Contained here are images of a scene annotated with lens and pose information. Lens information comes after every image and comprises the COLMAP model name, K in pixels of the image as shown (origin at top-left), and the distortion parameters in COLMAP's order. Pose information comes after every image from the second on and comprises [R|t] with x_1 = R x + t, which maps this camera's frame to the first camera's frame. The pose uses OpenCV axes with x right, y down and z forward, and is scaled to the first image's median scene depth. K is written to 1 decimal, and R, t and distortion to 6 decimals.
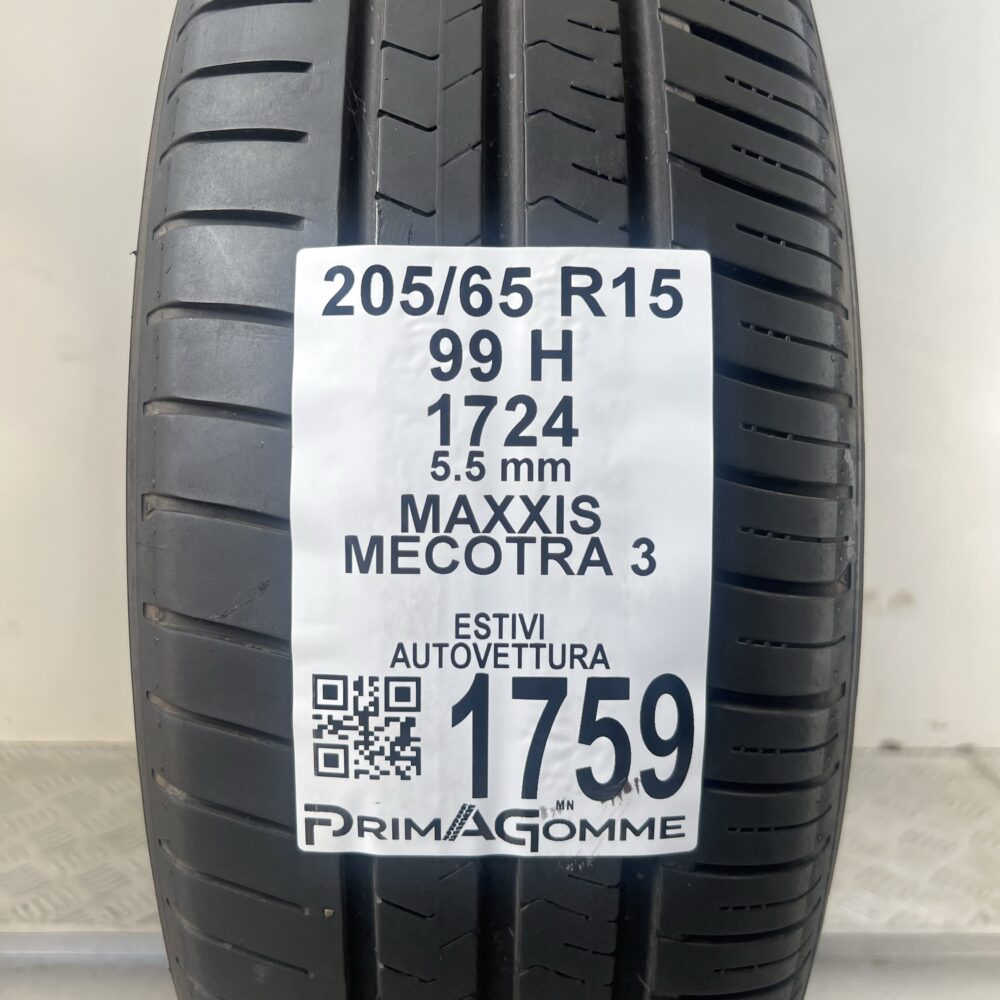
lens RADIAL K [[1098.3, 0, 500.0], [0, 1098.3, 500.0], [0, 0, 1]] dist [0.016447, -0.008628]
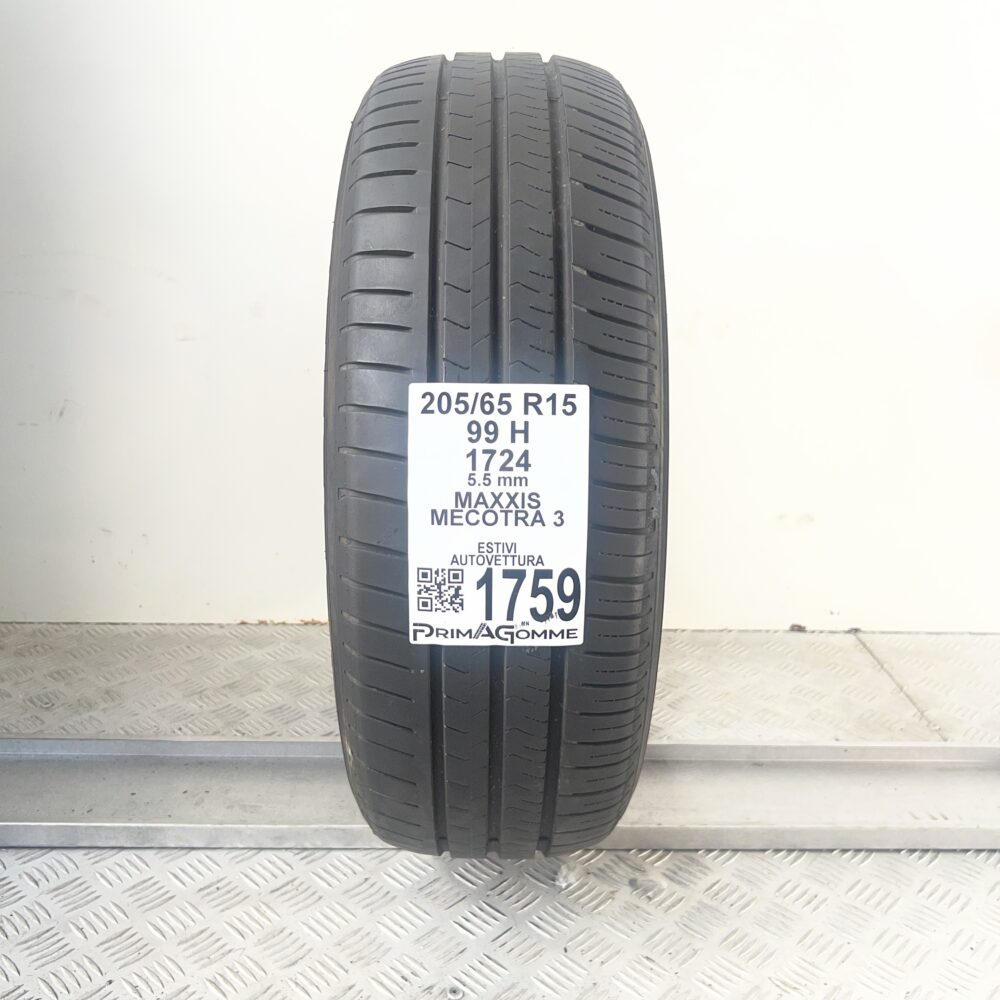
lens RADIAL K [[1098.3, 0, 500.0], [0, 1098.3, 500.0], [0, 0, 1]] dist [0.016447, -0.008628]
pose [[0.999936, 0.002851, -0.010941, 0.030790], [-0.001822, 0.995670, 0.092942, -0.202249], [0.011159, -0.092916, 0.995611, -1.311376]]
